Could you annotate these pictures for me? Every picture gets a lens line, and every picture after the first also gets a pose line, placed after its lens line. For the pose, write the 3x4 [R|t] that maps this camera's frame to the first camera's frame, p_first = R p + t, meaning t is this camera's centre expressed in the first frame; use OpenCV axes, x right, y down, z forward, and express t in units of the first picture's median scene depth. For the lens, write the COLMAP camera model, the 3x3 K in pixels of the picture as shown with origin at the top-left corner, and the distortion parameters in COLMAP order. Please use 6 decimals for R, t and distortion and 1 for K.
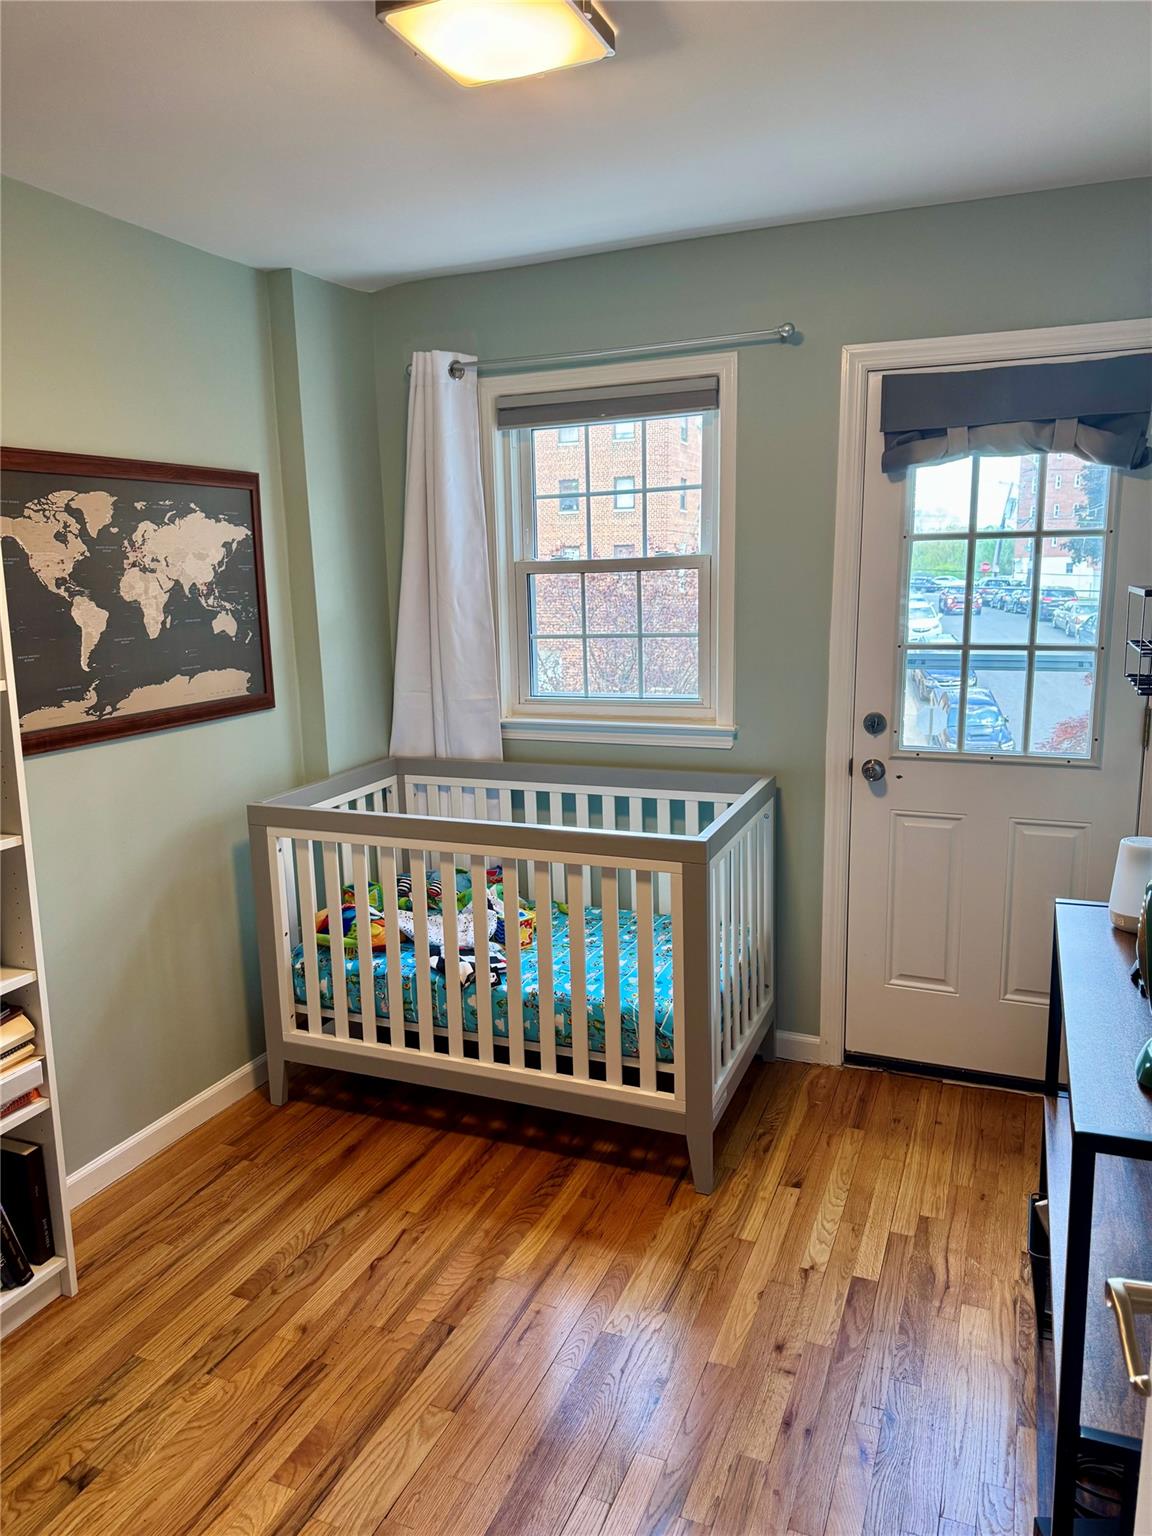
lens RADIAL K [[1079.7, 0, 578.5], [0, 1079.7, 769.0], [0, 0, 1]] dist [0.001481, -0.008195]
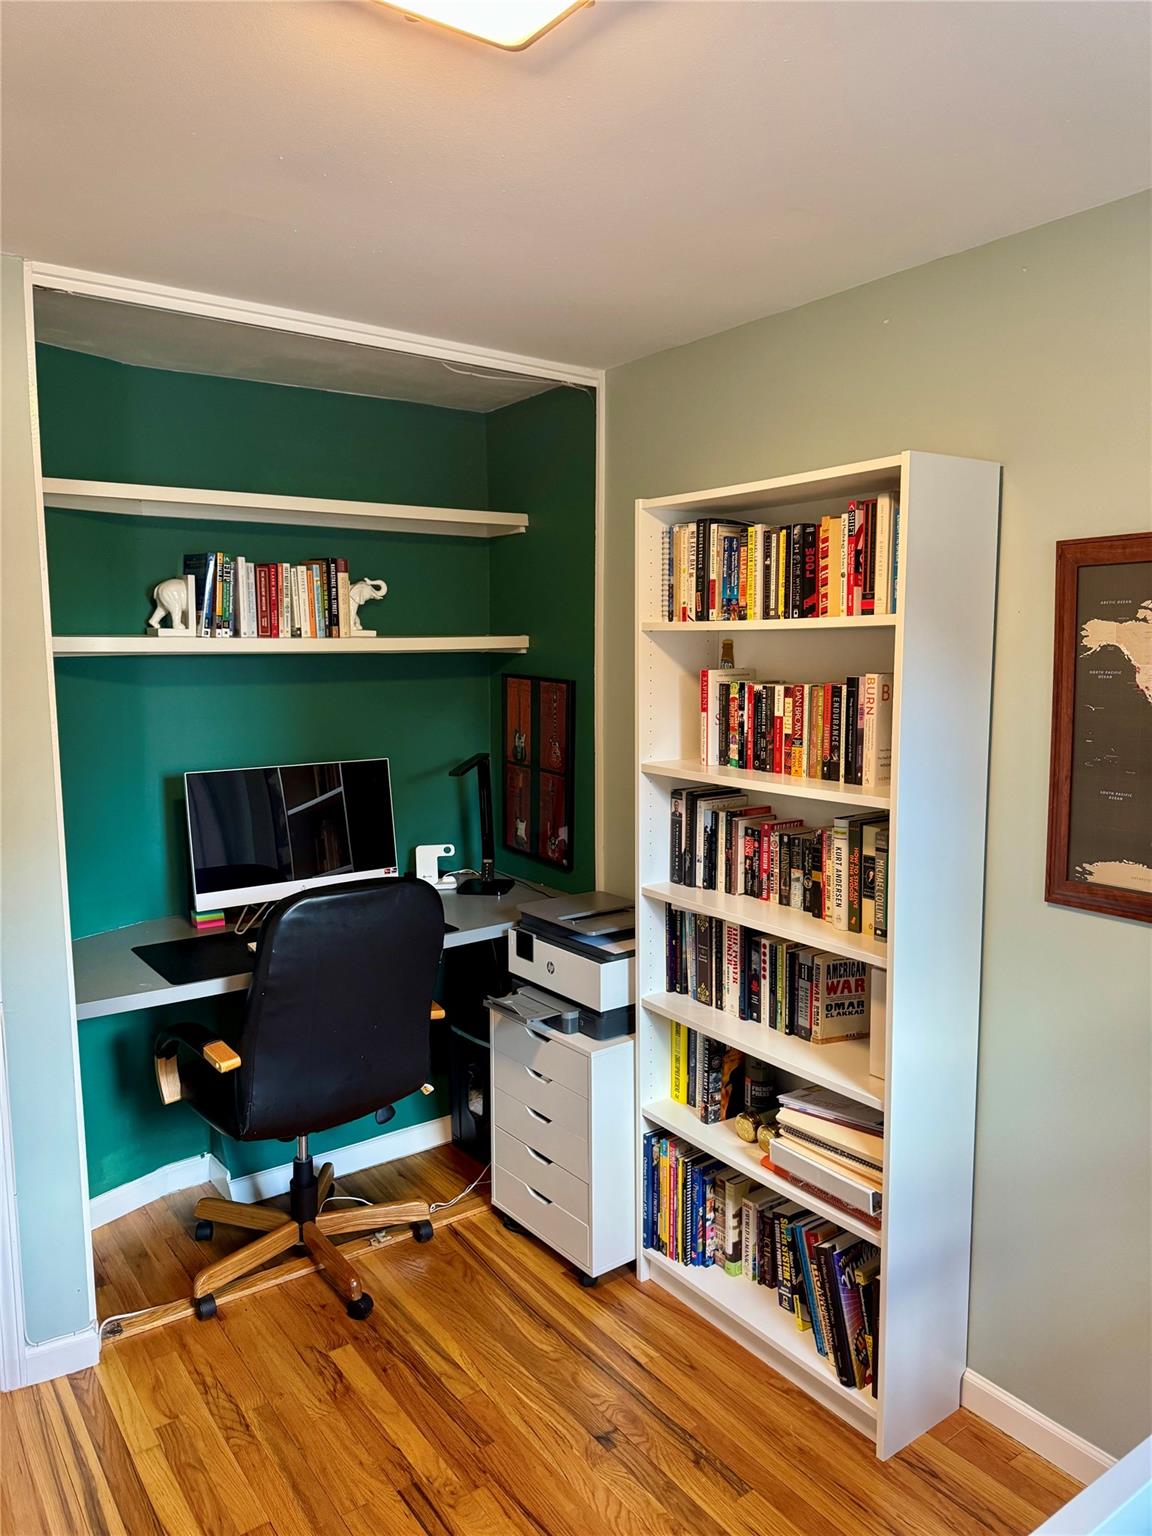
lens RADIAL K [[1079.7, 0, 579.8], [0, 1079.7, 765.0], [0, 0, 1]] dist [0.001481, -0.008195]
pose [[-0.518115, 0.113612, -0.847732, 0.385709], [-0.147485, 0.964425, 0.219391, -0.252908], [0.842499, 0.238698, -0.482927, 1.100798]]
